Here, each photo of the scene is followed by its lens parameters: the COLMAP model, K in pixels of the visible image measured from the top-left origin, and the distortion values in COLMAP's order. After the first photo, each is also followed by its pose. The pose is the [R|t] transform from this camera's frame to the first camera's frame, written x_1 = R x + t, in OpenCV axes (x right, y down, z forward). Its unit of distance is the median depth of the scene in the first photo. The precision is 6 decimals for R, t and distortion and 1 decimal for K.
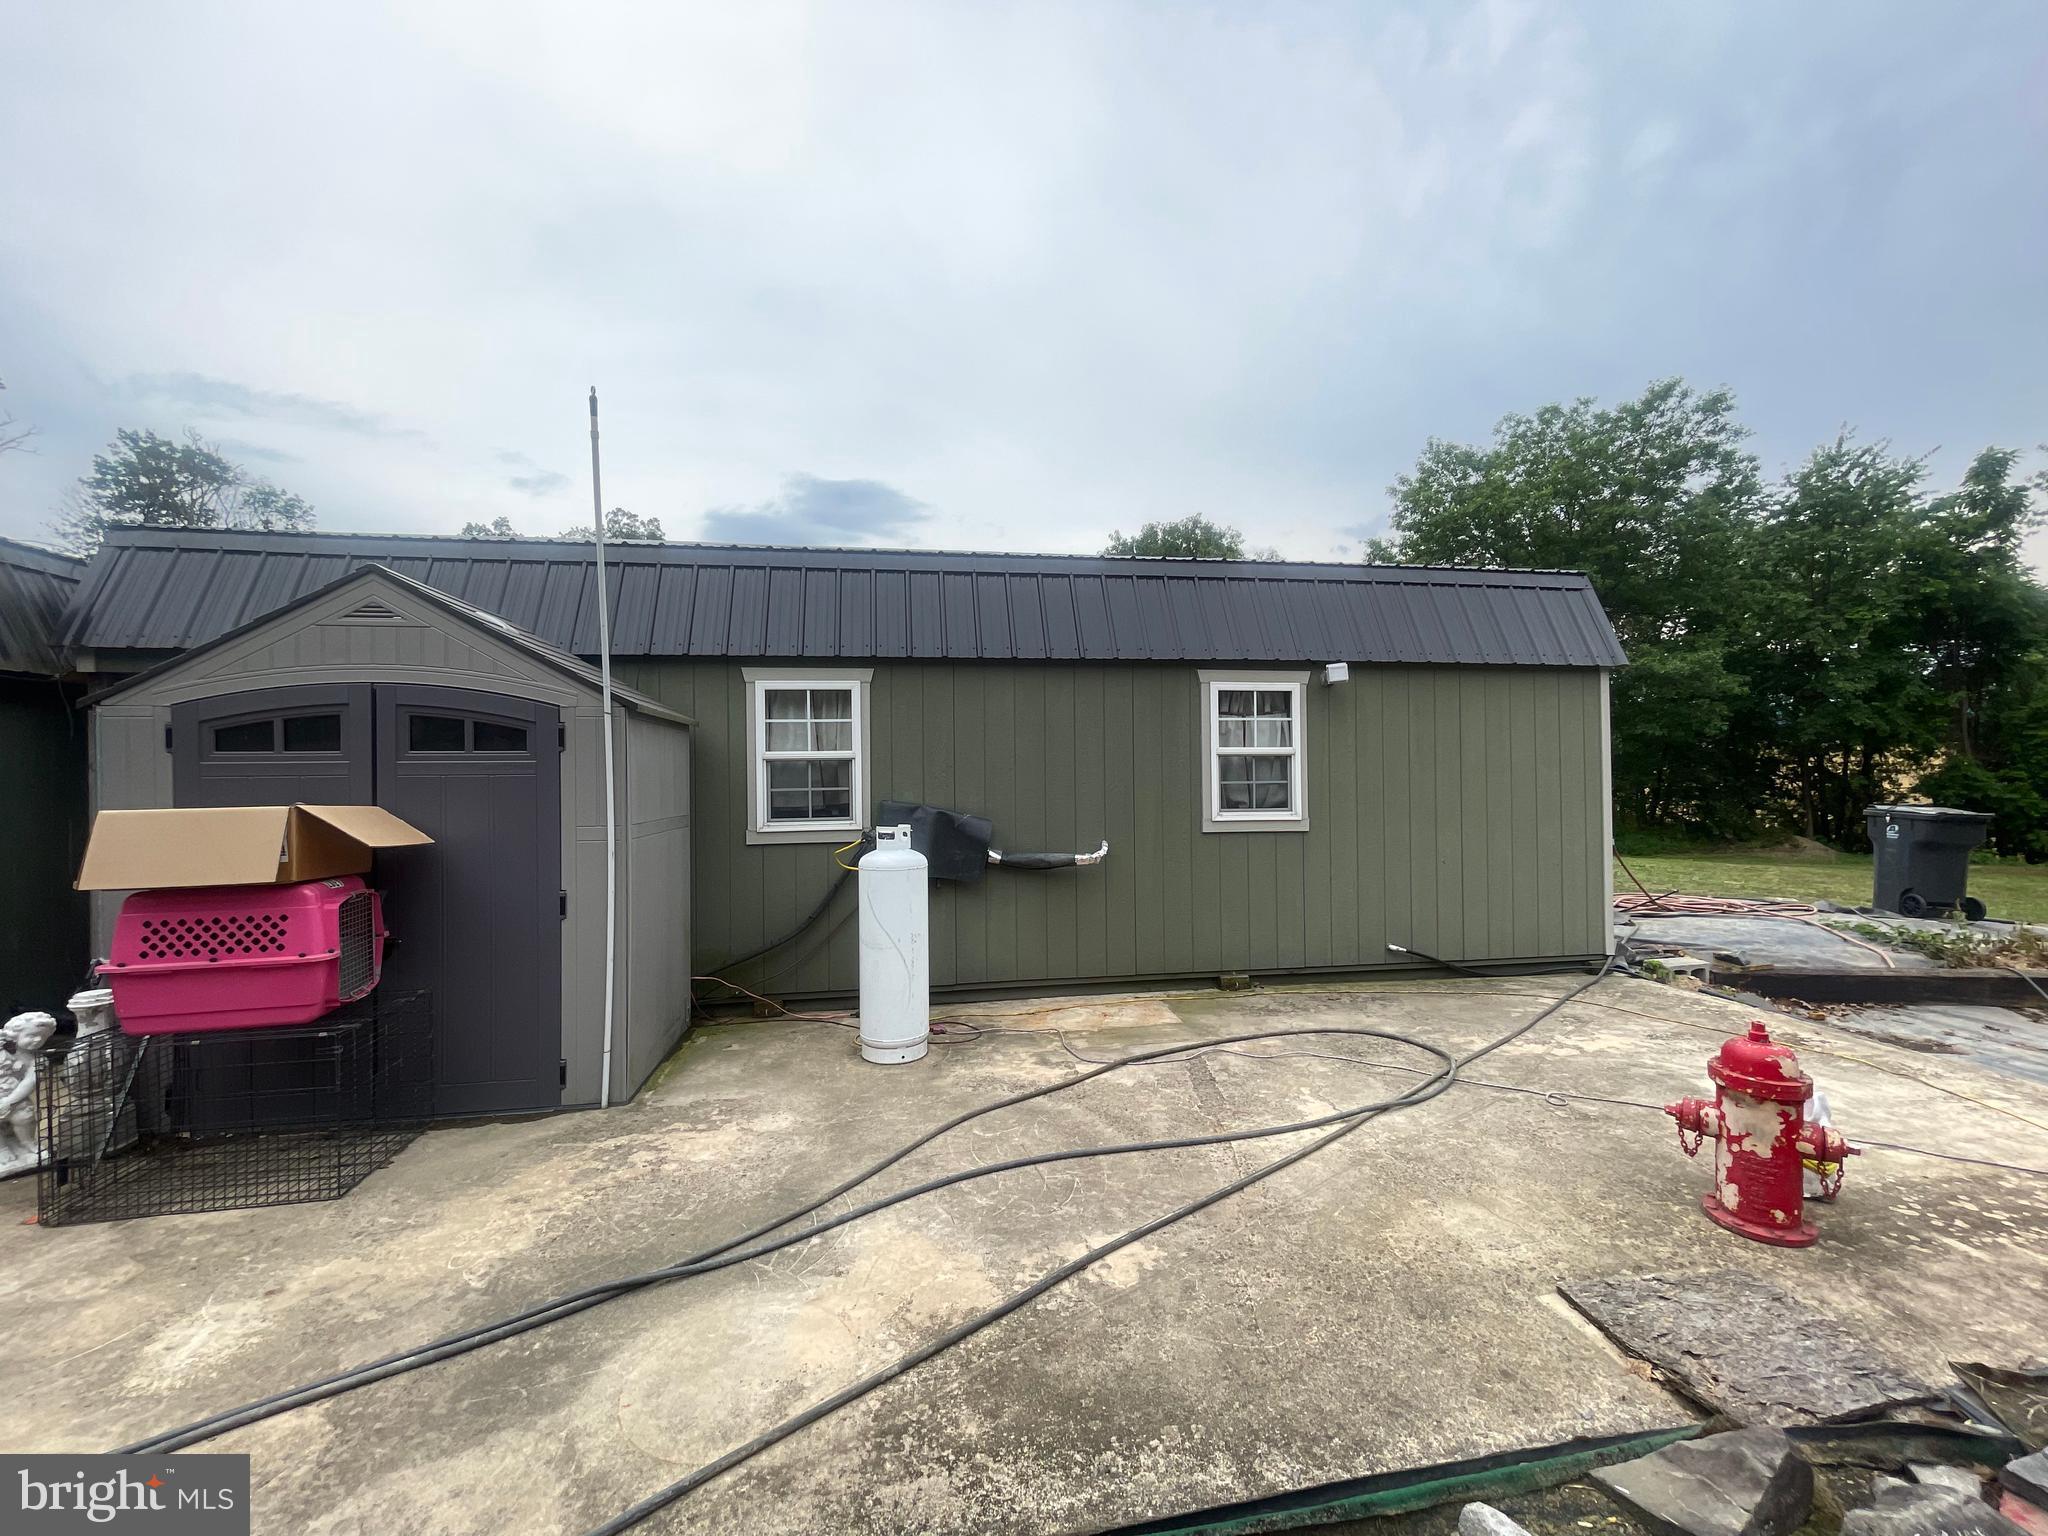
lens RADIAL K [[828.0, 0, 1022.6], [0, 828.0, 772.1], [0, 0, 1]] dist [0.000648, -0.000650]
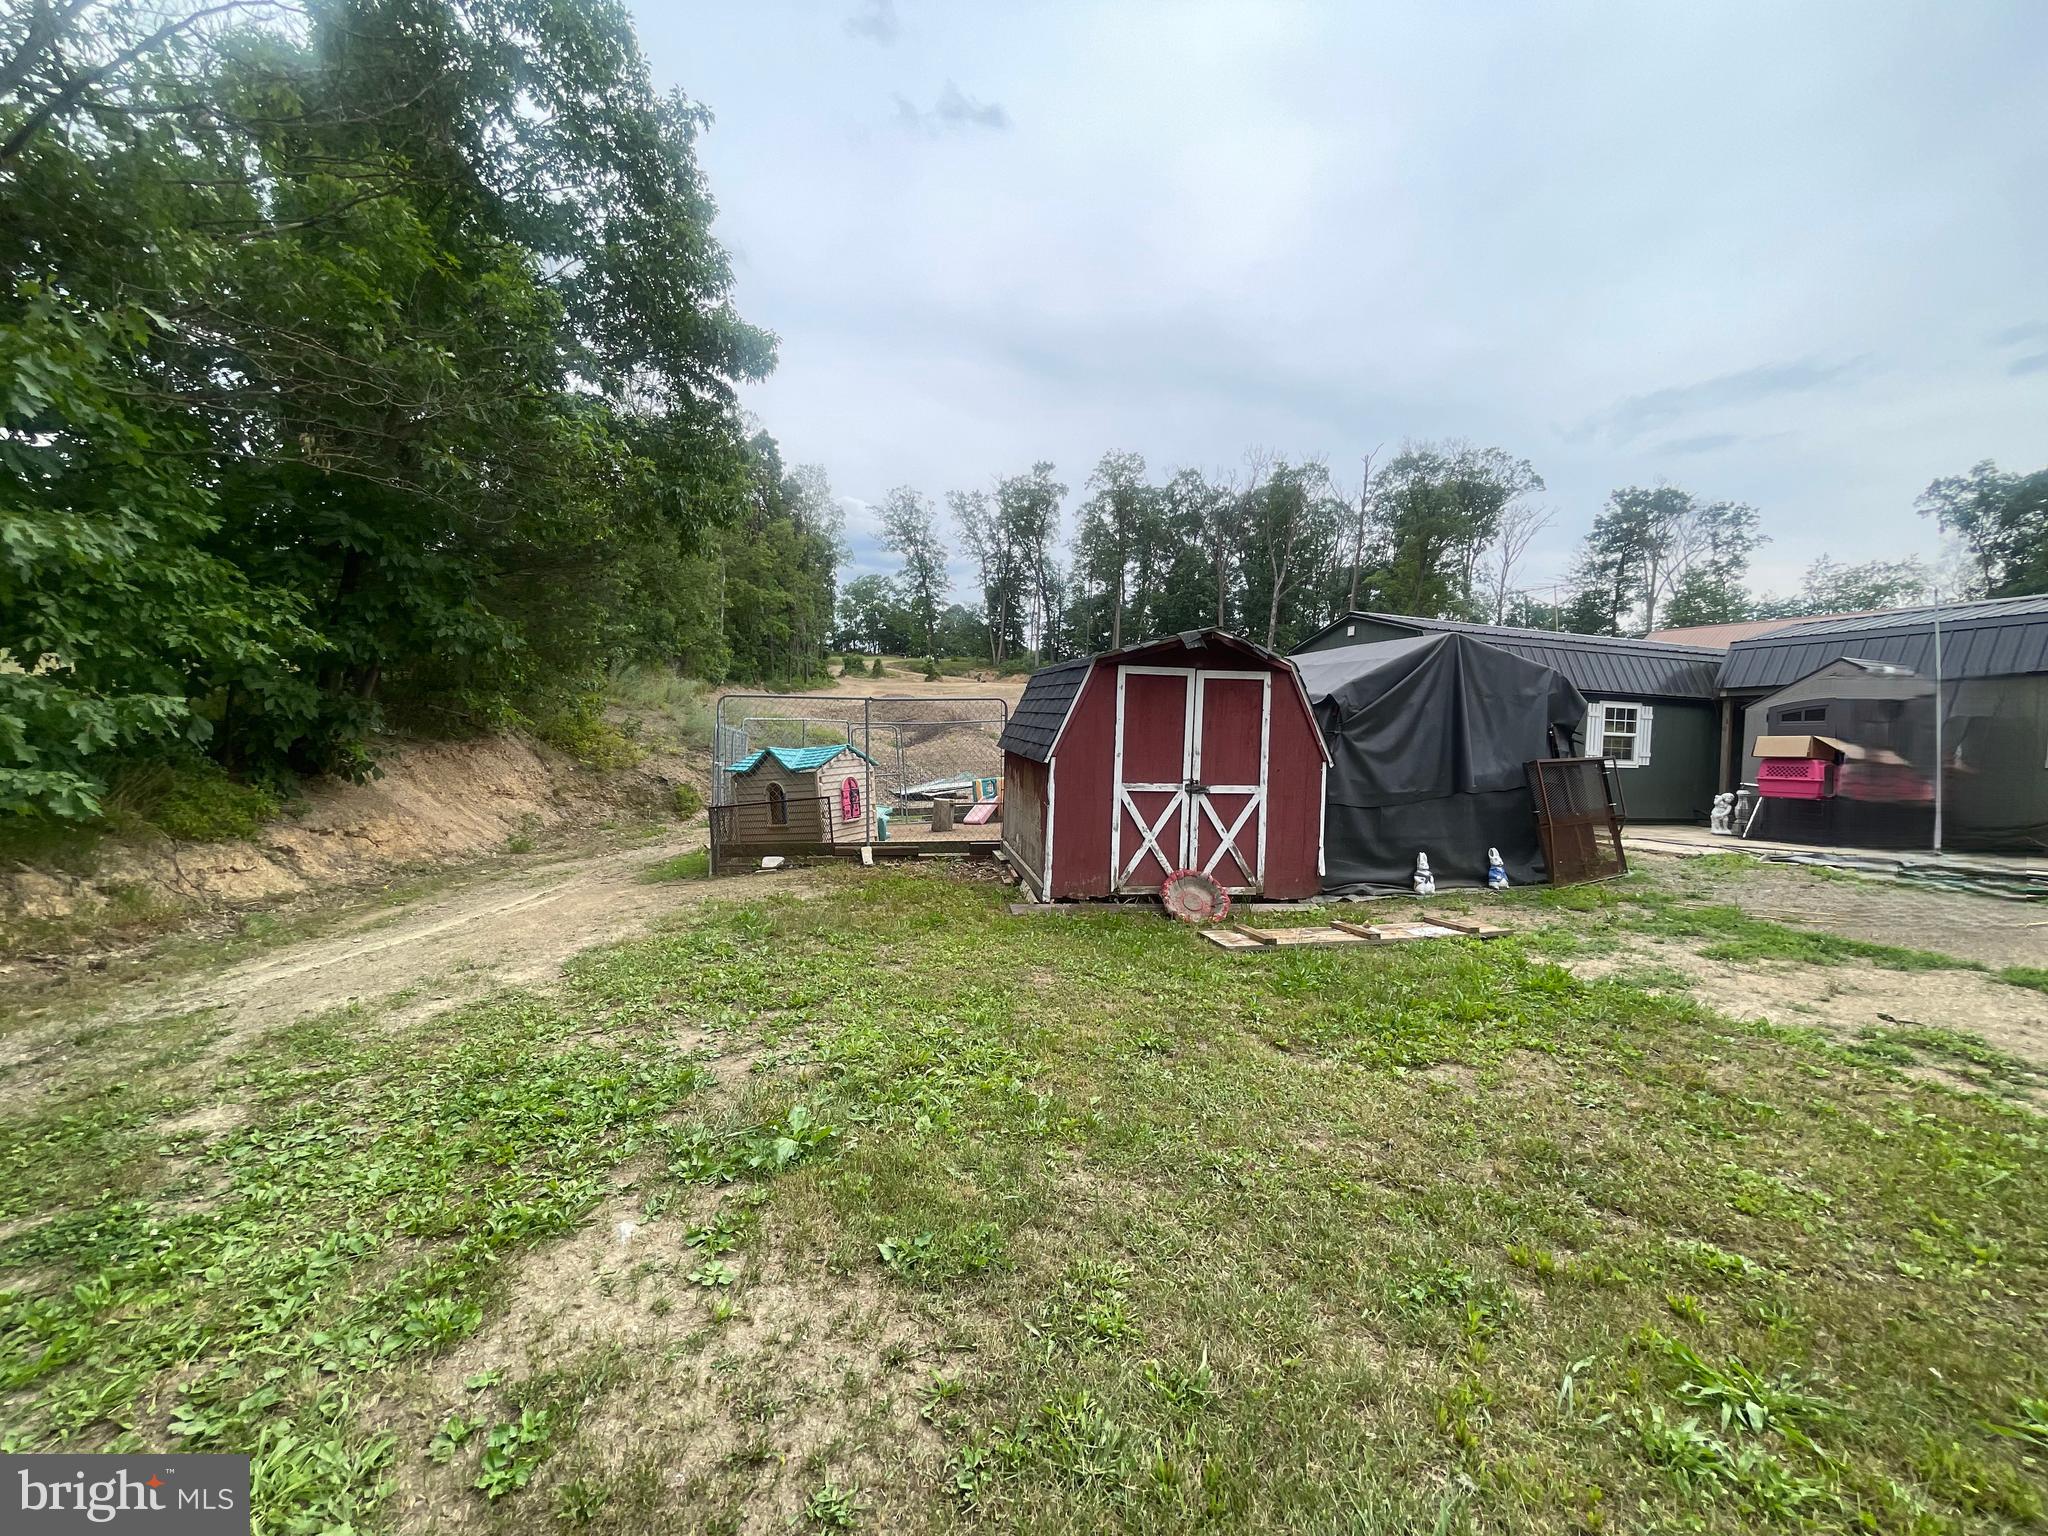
lens RADIAL K [[828.0, 0, 1022.6], [0, 828.0, 772.1], [0, 0, 1]] dist [0.000648, -0.000650]
pose [[0.154379, 0.054605, -0.986502, 0.072385], [-0.046256, 0.997776, 0.047990, 0.006662], [0.986928, 0.038223, 0.156561, -0.099996]]
